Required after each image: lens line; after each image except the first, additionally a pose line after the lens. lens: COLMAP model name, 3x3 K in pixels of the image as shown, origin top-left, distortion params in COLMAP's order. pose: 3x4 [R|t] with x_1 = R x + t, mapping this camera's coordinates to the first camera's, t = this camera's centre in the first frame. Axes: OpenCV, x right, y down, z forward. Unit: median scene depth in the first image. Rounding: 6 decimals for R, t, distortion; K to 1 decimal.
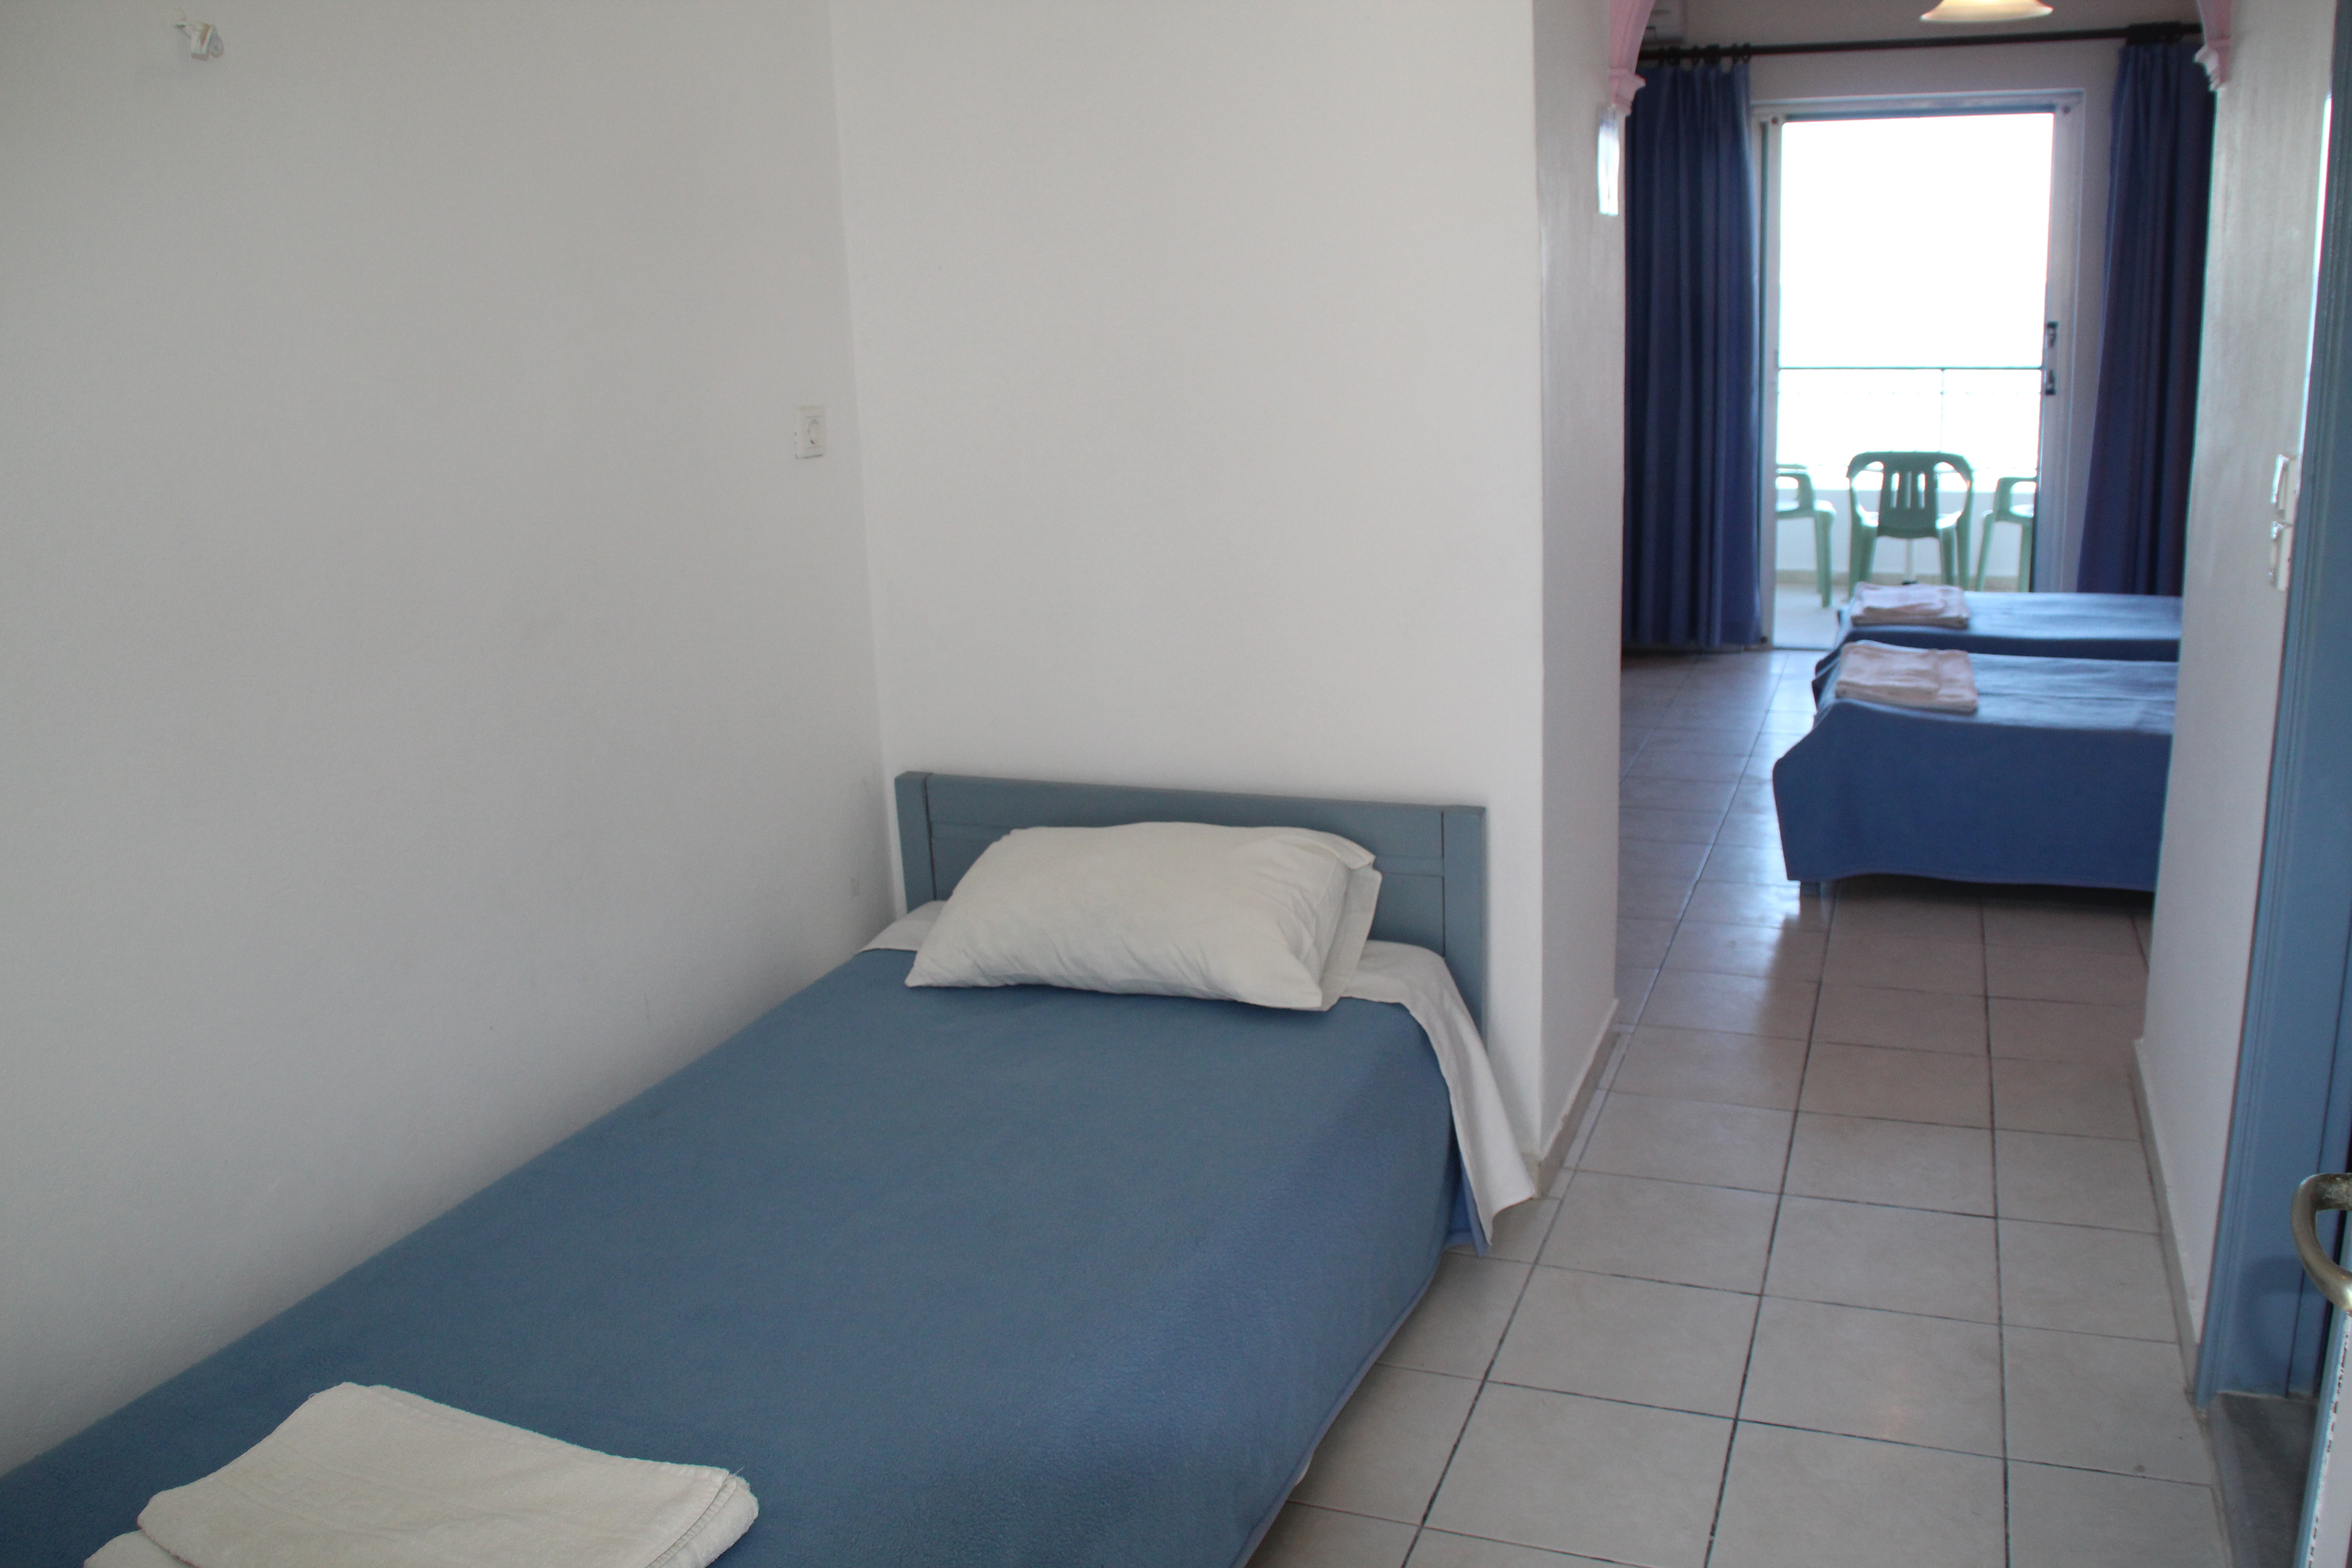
lens RADIAL K [[1934.1, 0, 1181.5], [0, 1934.1, 789.0], [0, 0, 1]] dist [-0.172108, 0.114656]
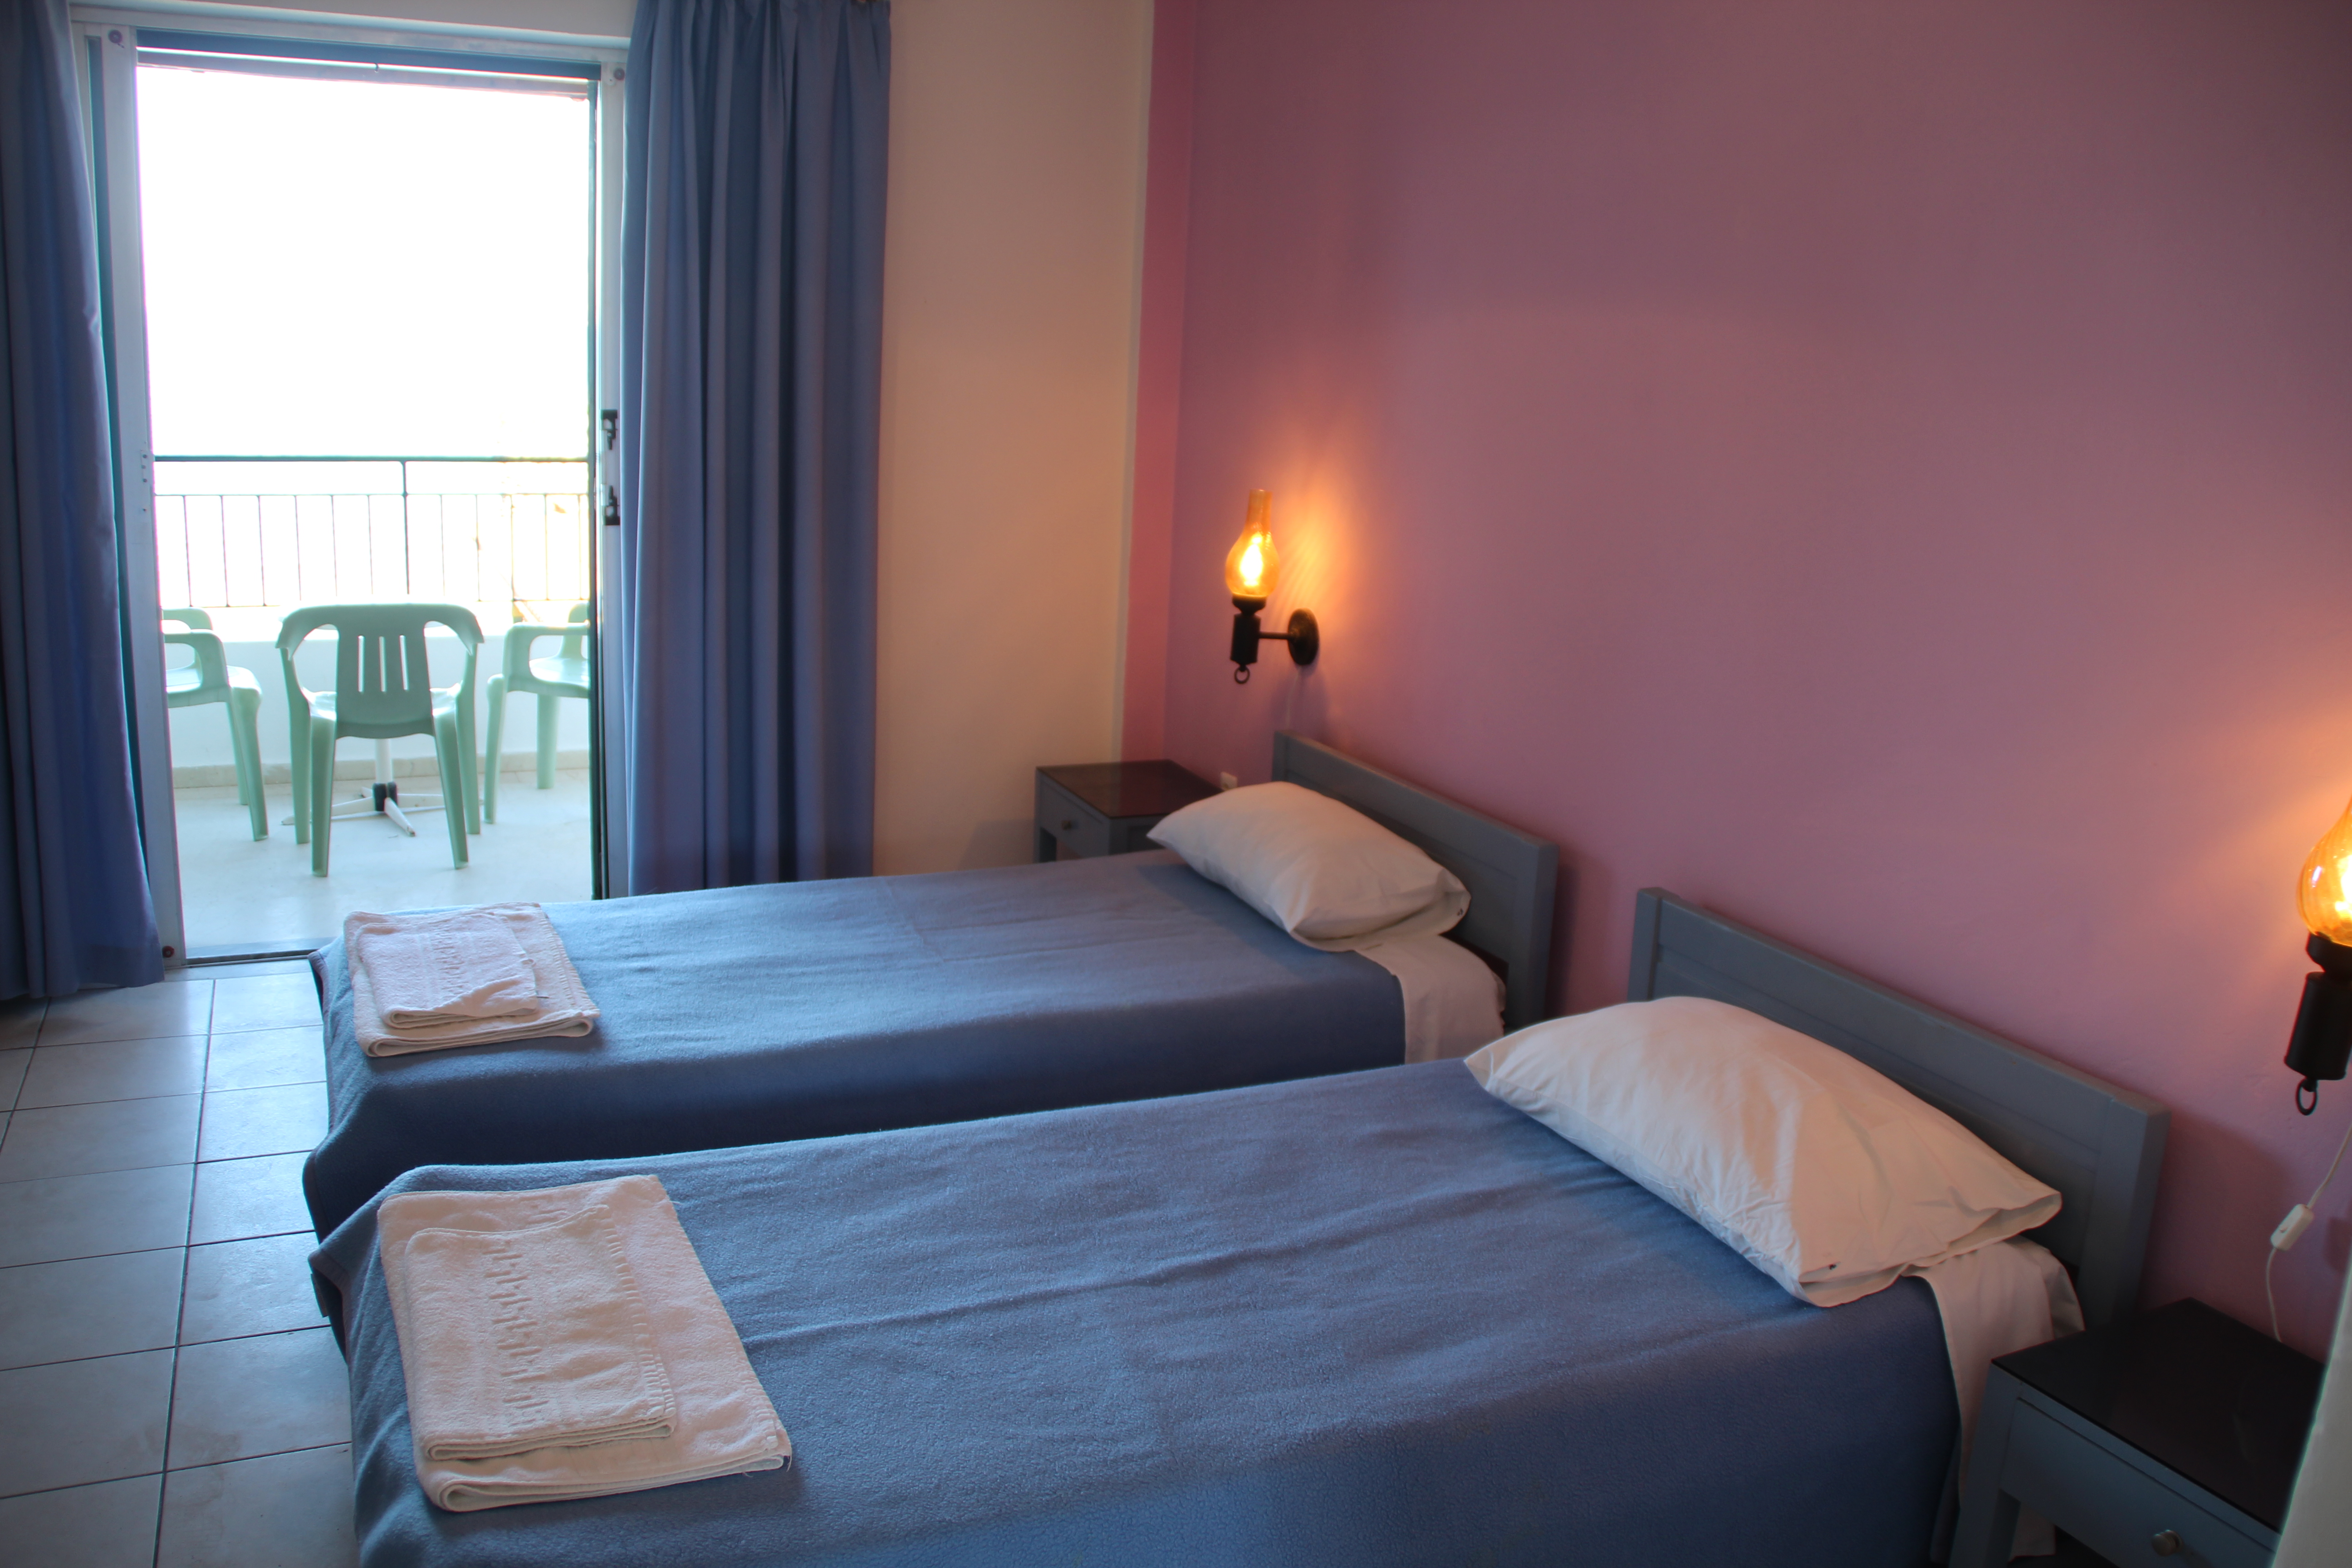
lens RADIAL K [[1916.1, 0, 1182.6], [0, 1916.1, 785.0], [0, 0, 1]] dist [-0.170658, 0.108915]
pose [[0.690258, -0.094791, 0.717327, 0.306200], [0.102394, 0.994201, 0.032849, -0.285076], [-0.716282, 0.050776, 0.695961, 0.961556]]
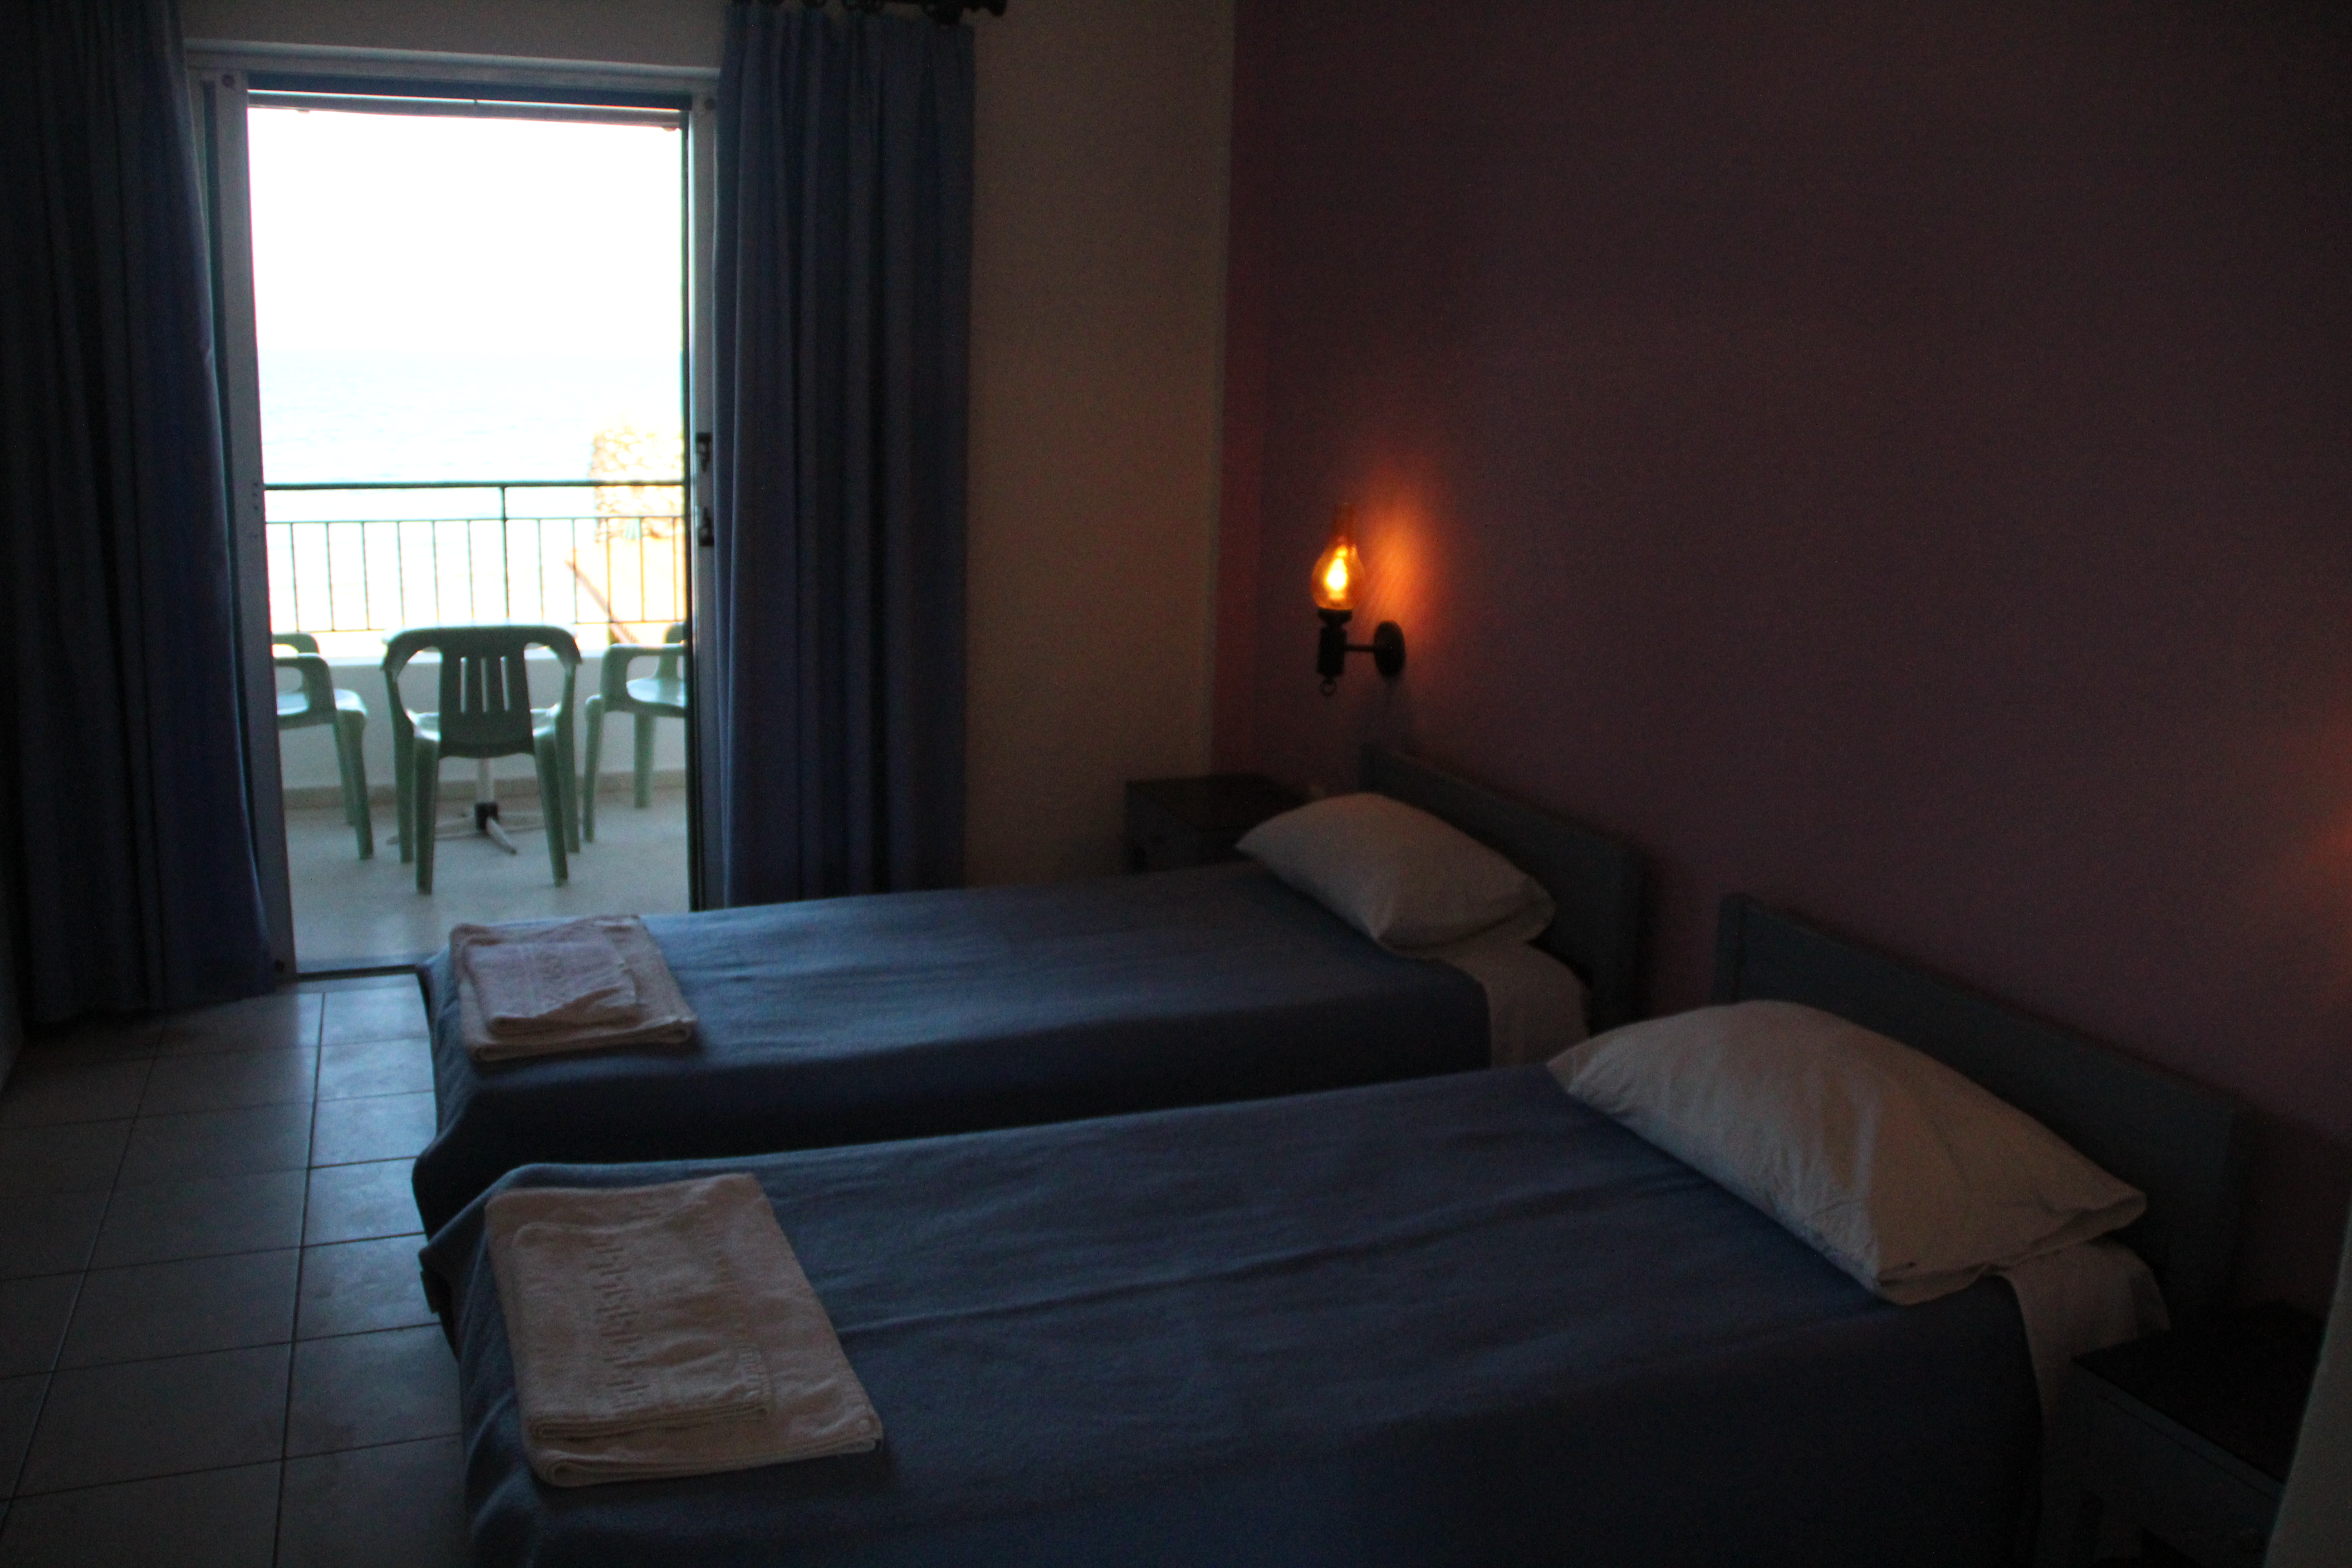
lens RADIAL K [[1932.9, 0, 1169.4], [0, 1932.9, 794.5], [0, 0, 1]] dist [-0.169844, 0.109838]
pose [[0.729242, -0.095374, 0.677576, 0.292972], [0.110913, 0.993619, 0.020489, -0.278253], [-0.675206, 0.060211, 0.735167, 0.940499]]
